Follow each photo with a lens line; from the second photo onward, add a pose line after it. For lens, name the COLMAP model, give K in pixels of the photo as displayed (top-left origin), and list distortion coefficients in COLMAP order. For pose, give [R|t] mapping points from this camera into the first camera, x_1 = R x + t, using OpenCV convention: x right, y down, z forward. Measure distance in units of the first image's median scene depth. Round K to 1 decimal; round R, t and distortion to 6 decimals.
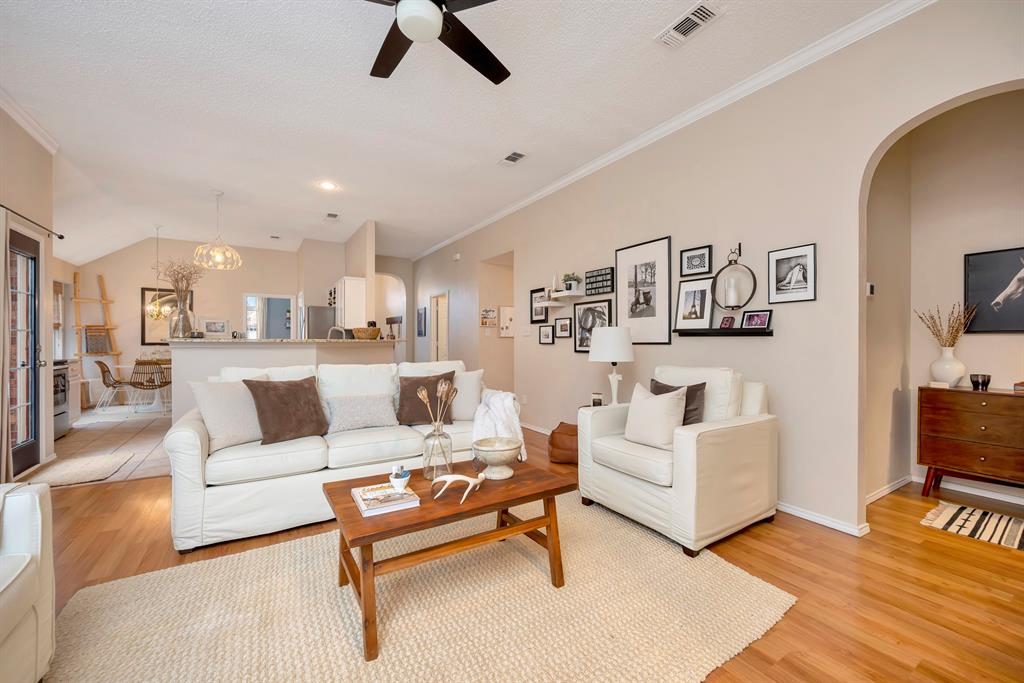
lens RADIAL K [[406.4, 0, 512.8], [0, 406.4, 342.3], [0, 0, 1]] dist [-0.000310, -0.000511]
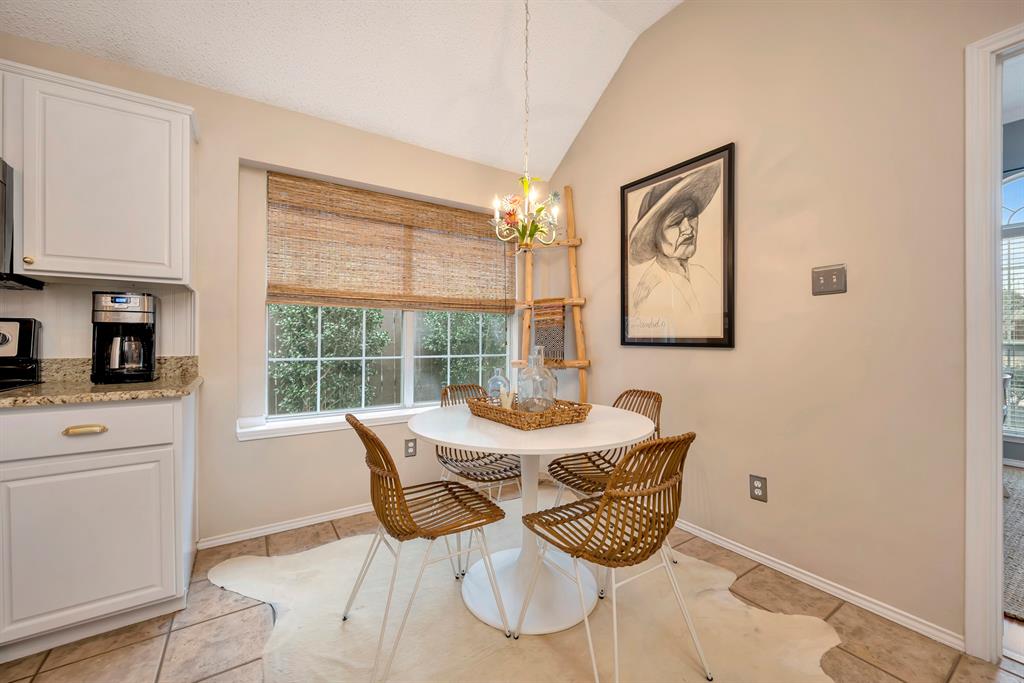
lens RADIAL K [[406.4, 0, 515.8], [0, 406.4, 340.0], [0, 0, 1]] dist [-0.000310, -0.000511]
pose [[0.036886, -0.001115, -0.999319, -0.604412], [-0.001510, 0.999998, -0.001171, 0.003395], [0.999318, 0.001553, 0.036884, 0.973937]]
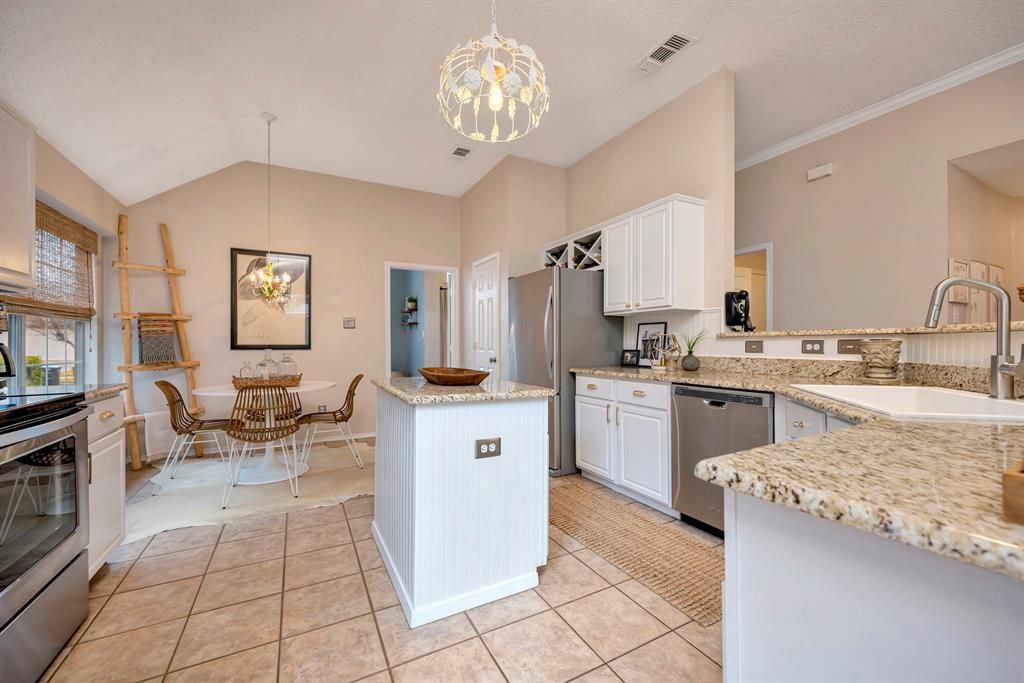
lens RADIAL K [[406.4, 0, 512.5], [0, 406.4, 341.8], [0, 0, 1]] dist [-0.000310, -0.000511]
pose [[0.997732, -0.008690, -0.066750, -0.528670], [0.008119, 0.999928, -0.008828, 0.004963], [0.066822, 0.008266, 0.997731, 0.502632]]
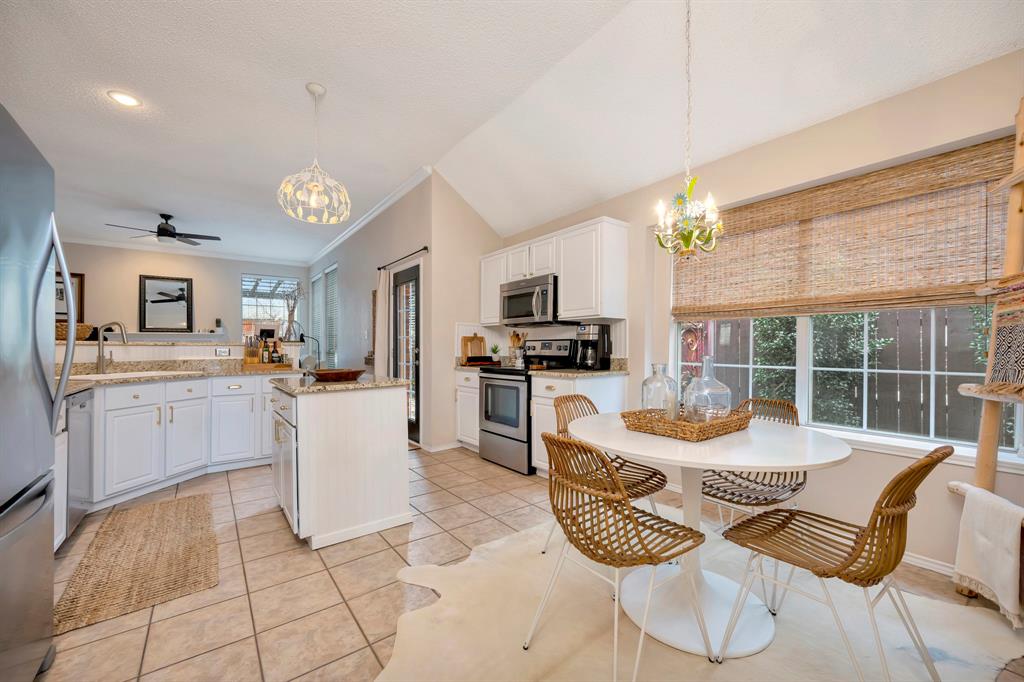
lens RADIAL K [[406.4, 0, 514.2], [0, 406.4, 347.8], [0, 0, 1]] dist [-0.000310, -0.000511]
pose [[-0.995621, -0.002544, -0.093446, -0.735073], [-0.002505, 0.999997, -0.000540, 0.002843], [0.093447, -0.000304, -0.995624, 1.235876]]
